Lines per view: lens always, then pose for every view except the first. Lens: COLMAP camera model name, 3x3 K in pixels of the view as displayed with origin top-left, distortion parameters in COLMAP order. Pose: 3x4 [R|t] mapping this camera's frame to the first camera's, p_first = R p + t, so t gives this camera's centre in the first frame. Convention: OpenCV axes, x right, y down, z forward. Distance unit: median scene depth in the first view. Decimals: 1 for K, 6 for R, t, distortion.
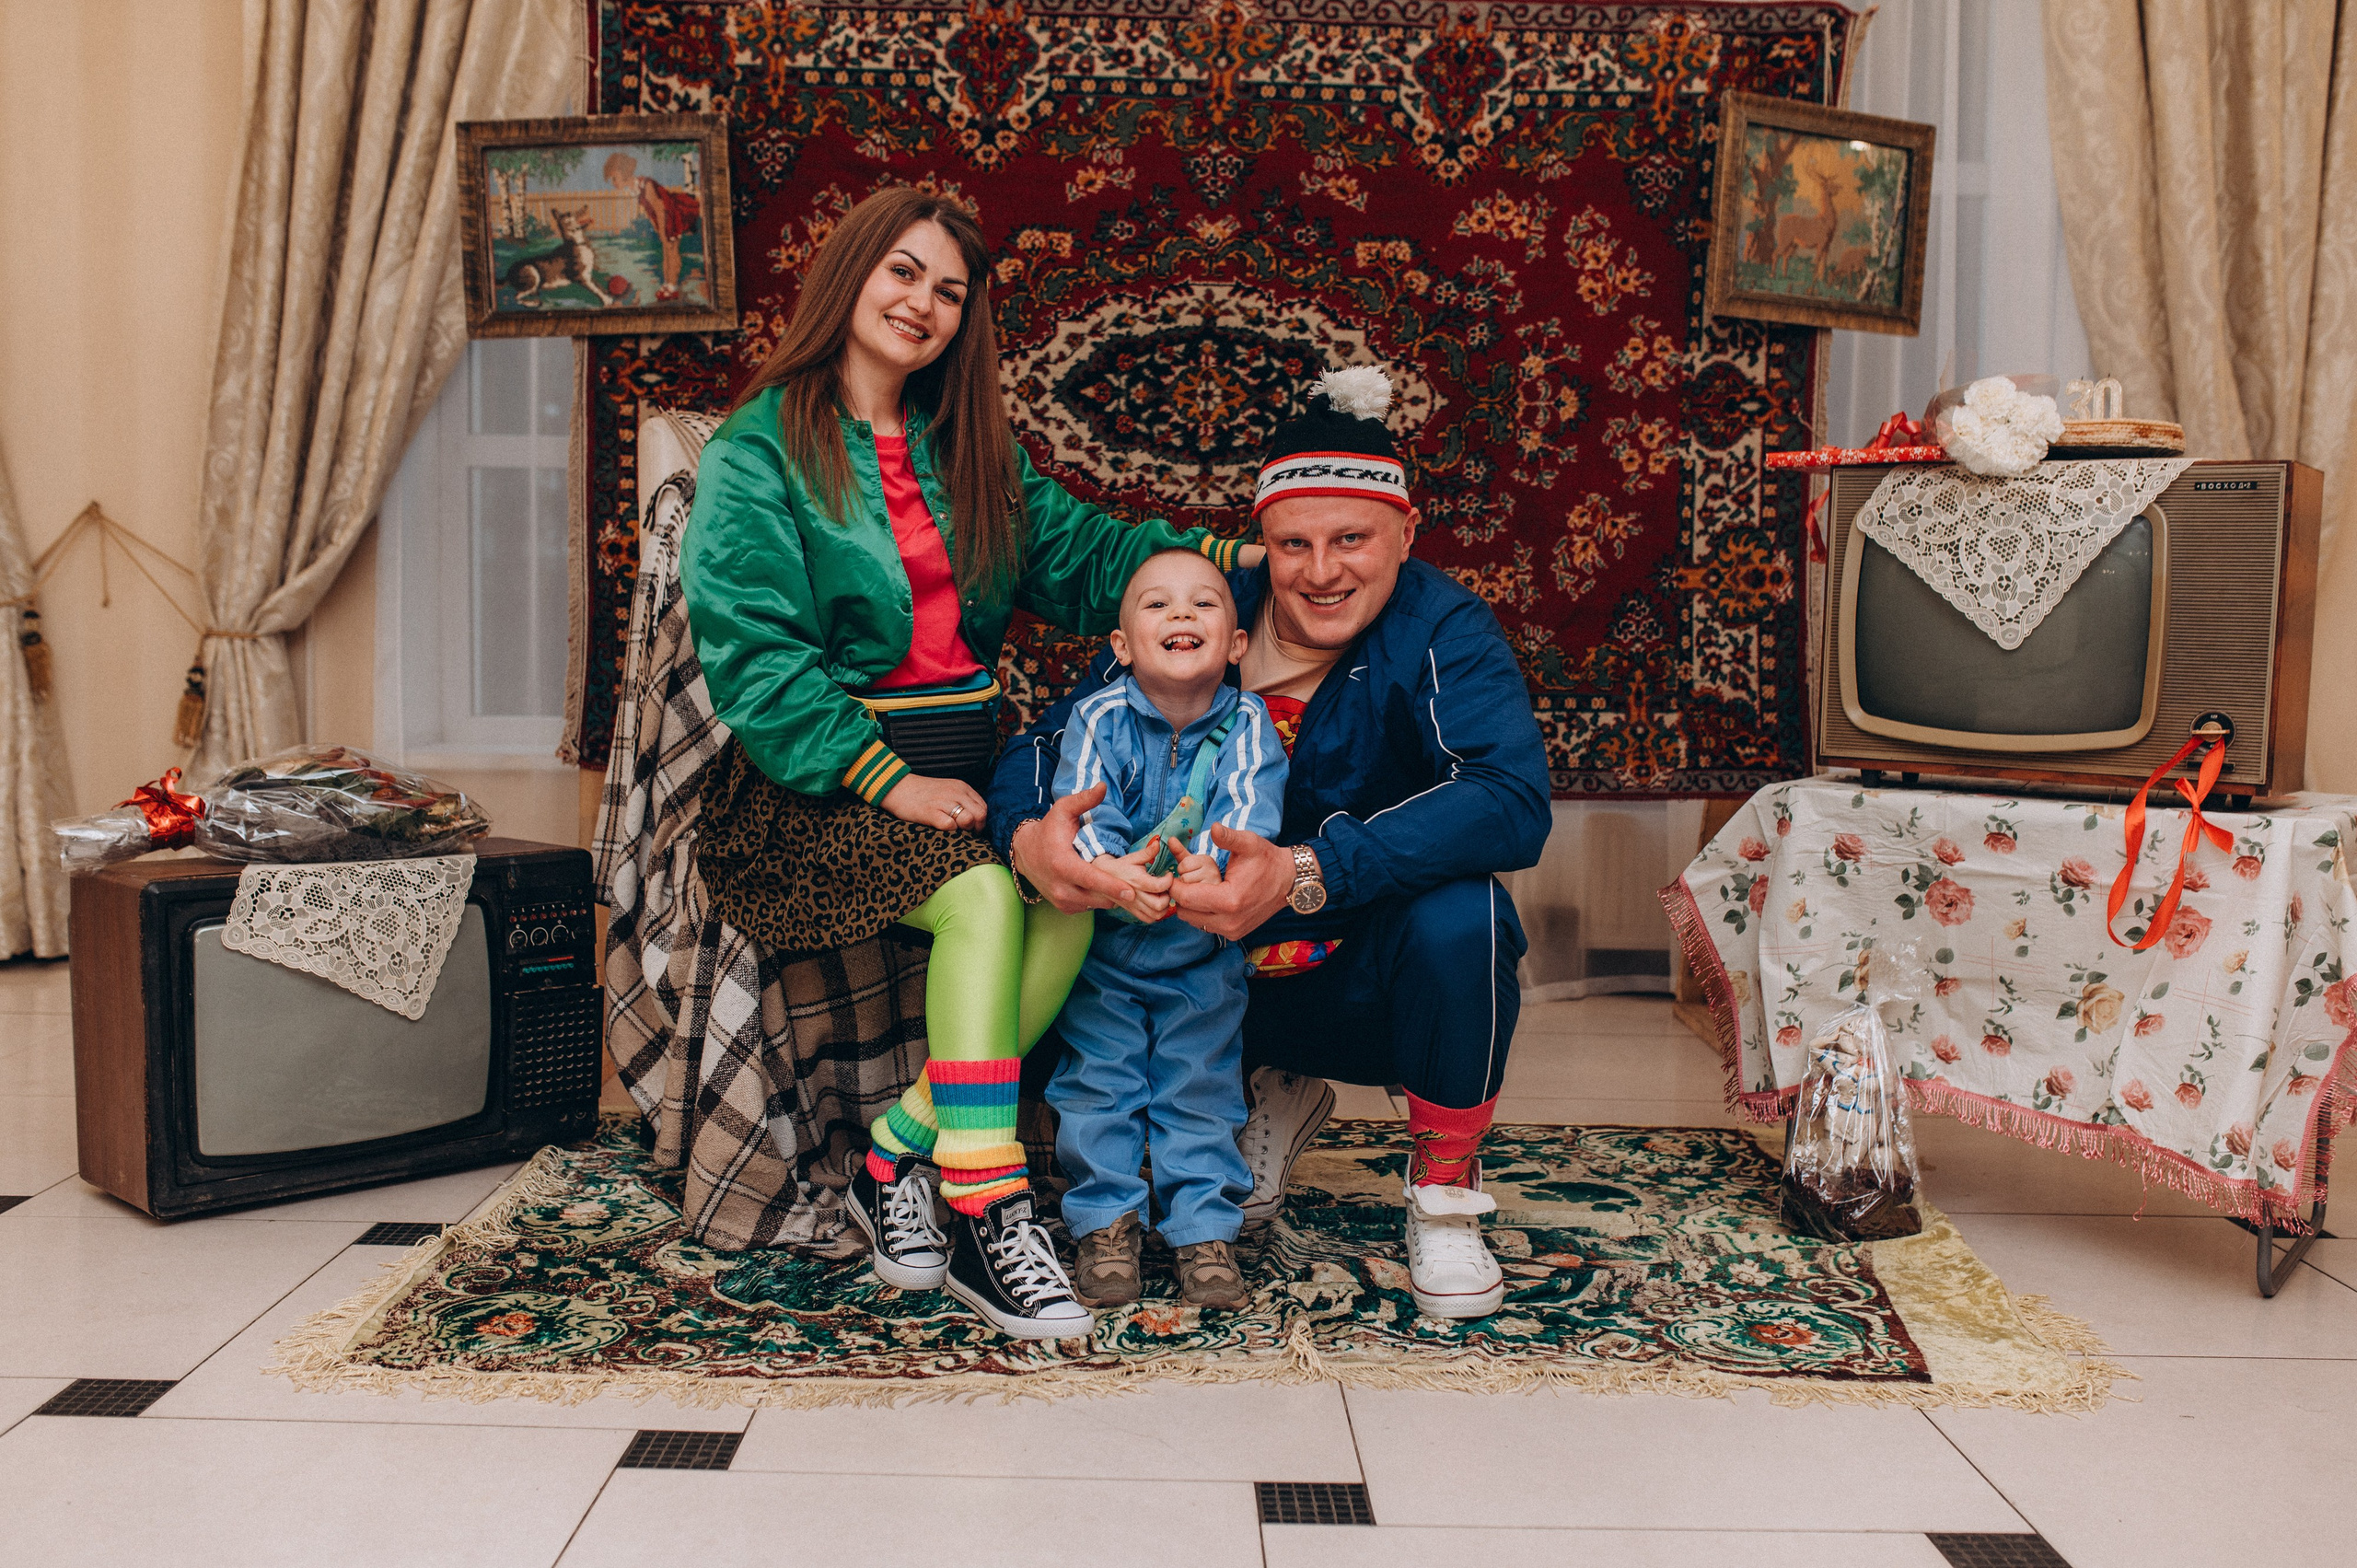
lens RADIAL K [[2231.2, 0, 1170.9], [0, 2231.2, 757.8], [0, 0, 1]] dist [-0.022529, 0.000000]
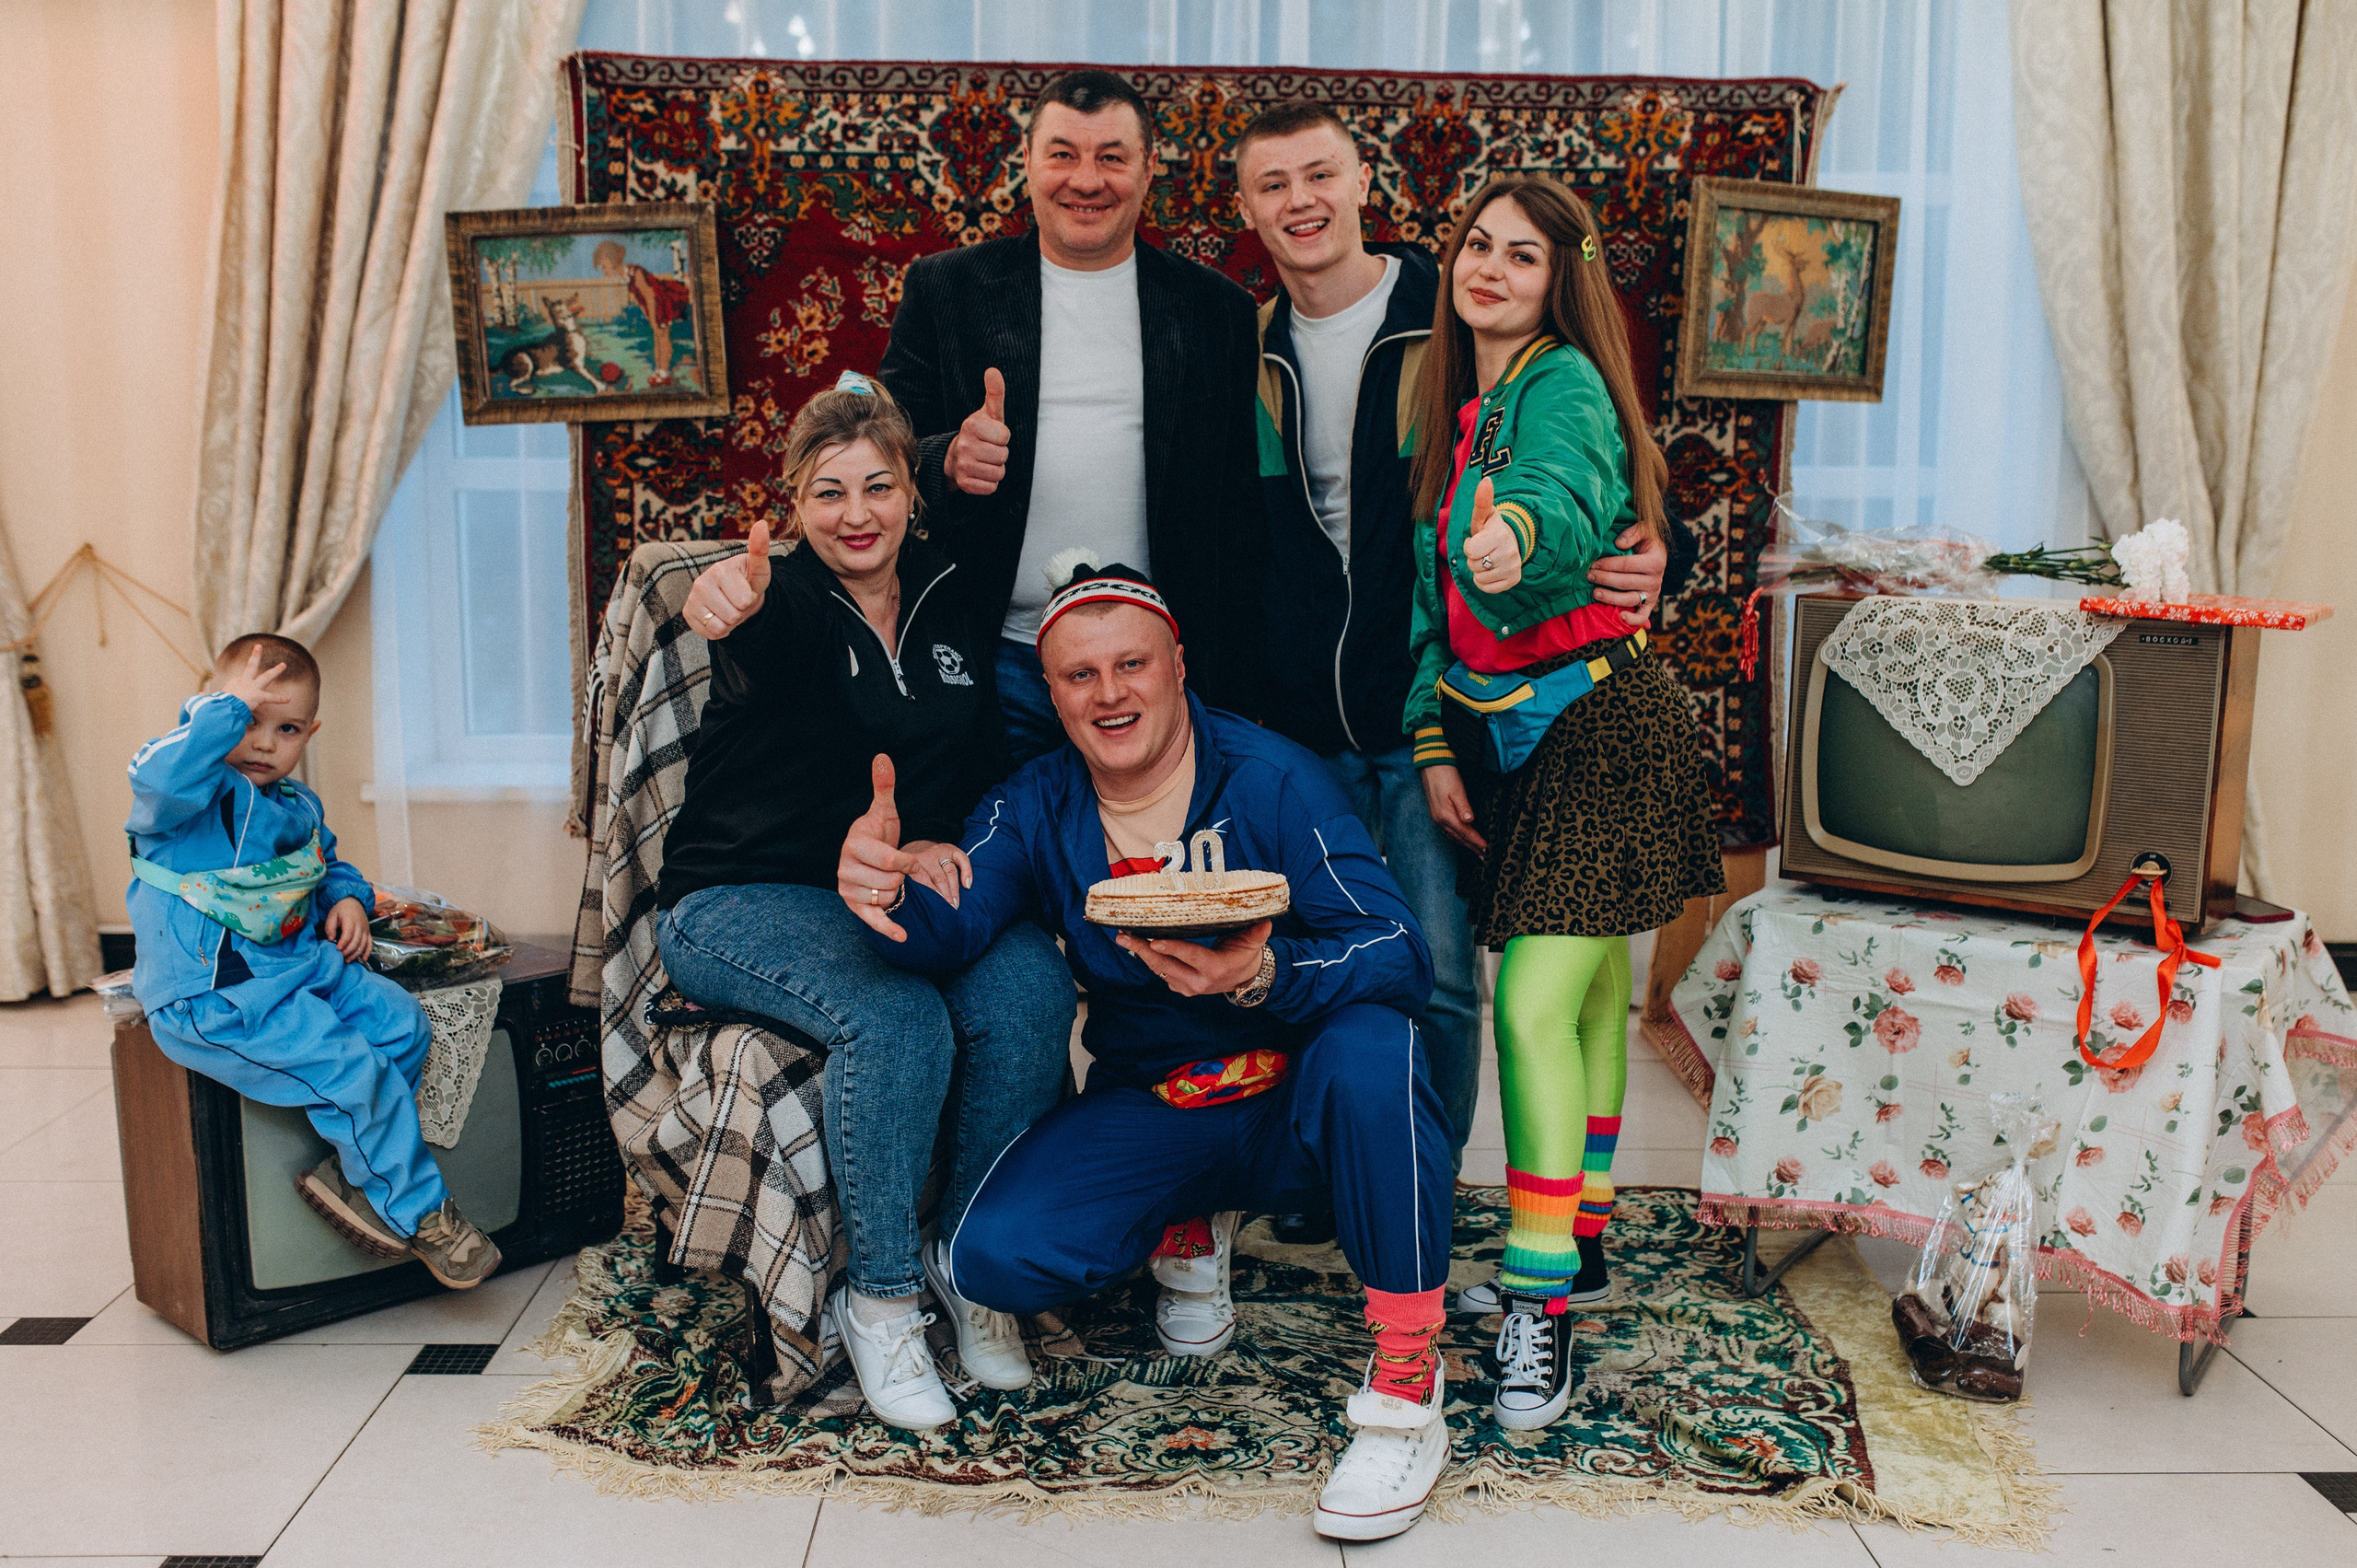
lens RADIAL K [[2231.2, 0, 1181.5], [0, 2231.2, 779.0], [0, 0, 1]] dist [-0.022529, 0.000000]
pose [[0.999730, -0.012451, 0.019613, -0.010017], [0.010921, 0.997028, 0.076264, -0.101017], [-0.020505, -0.076030, 0.996895, -0.031992]]
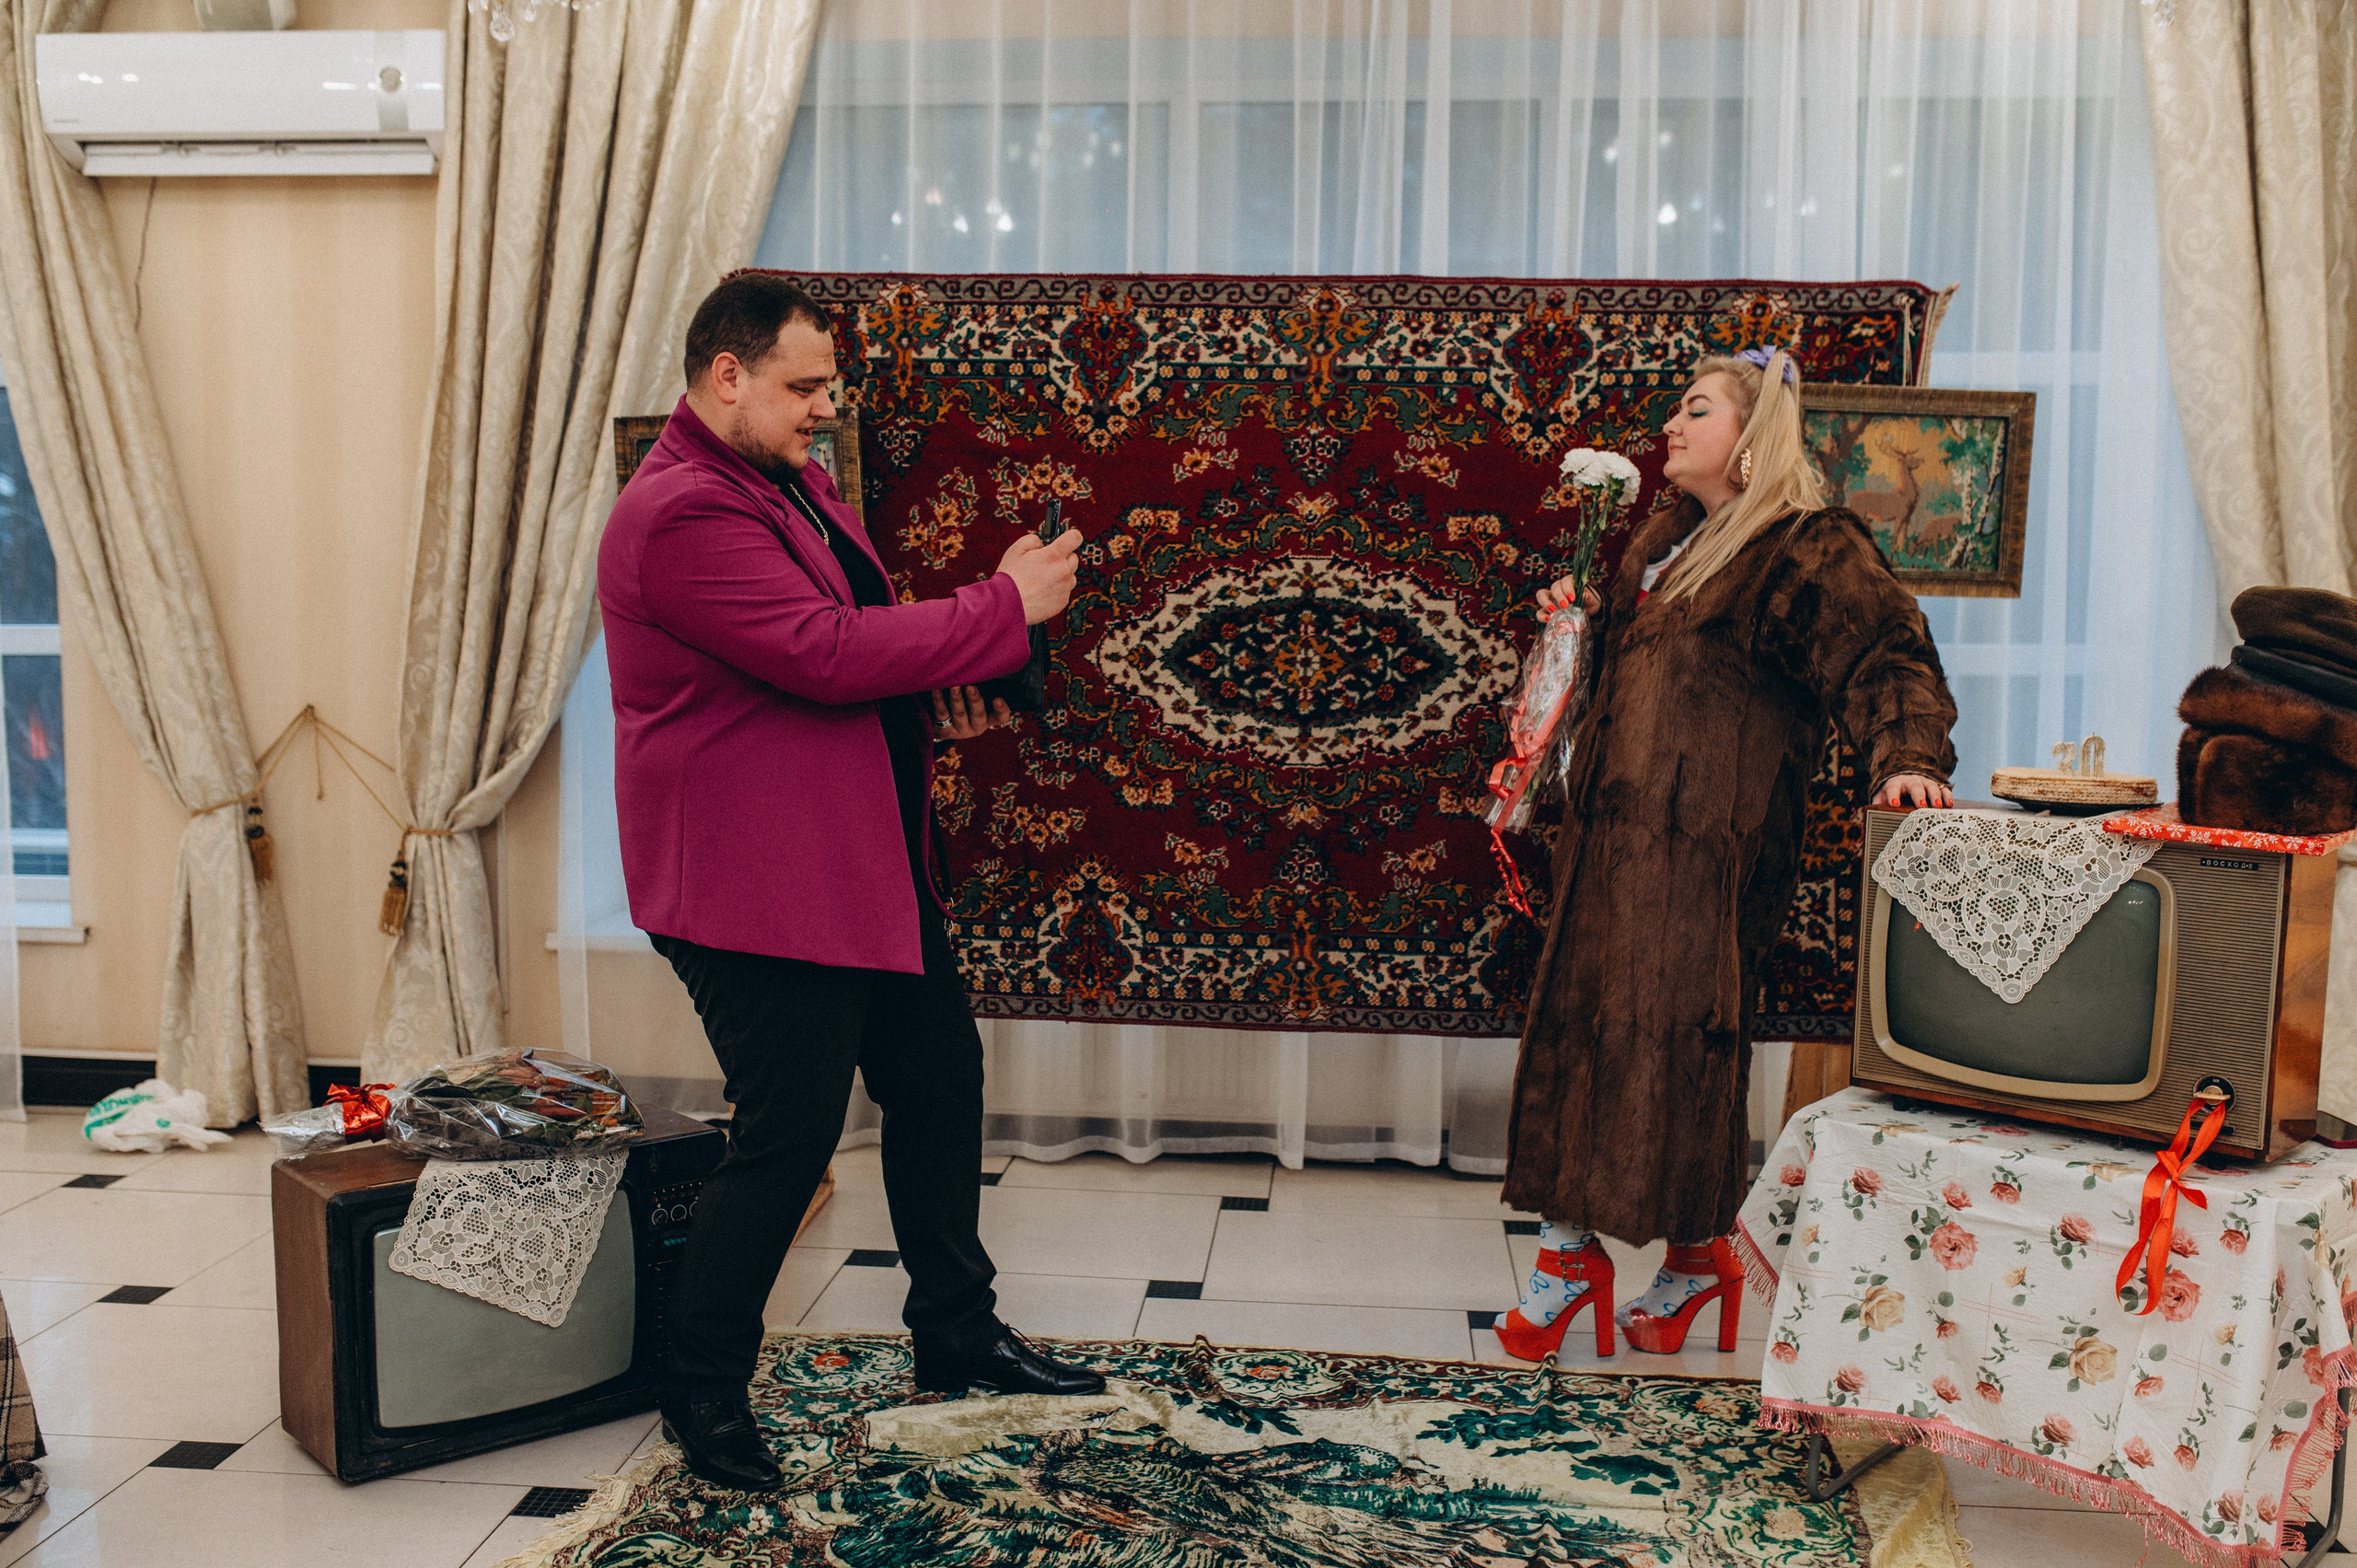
lens RADIAL K [[2231.2, 0, 1178.7], [0, 2231.2, 798.8], [0, 0, 1]] dist [-0.022529, 0.000000]
pose [[0.995666, 0.004626, -0.092889, 0.055326], [-0.001796, 0.999532, 0.030528, -0.130747], [0.092987, -0.030229, 0.995208, -0.064987]]
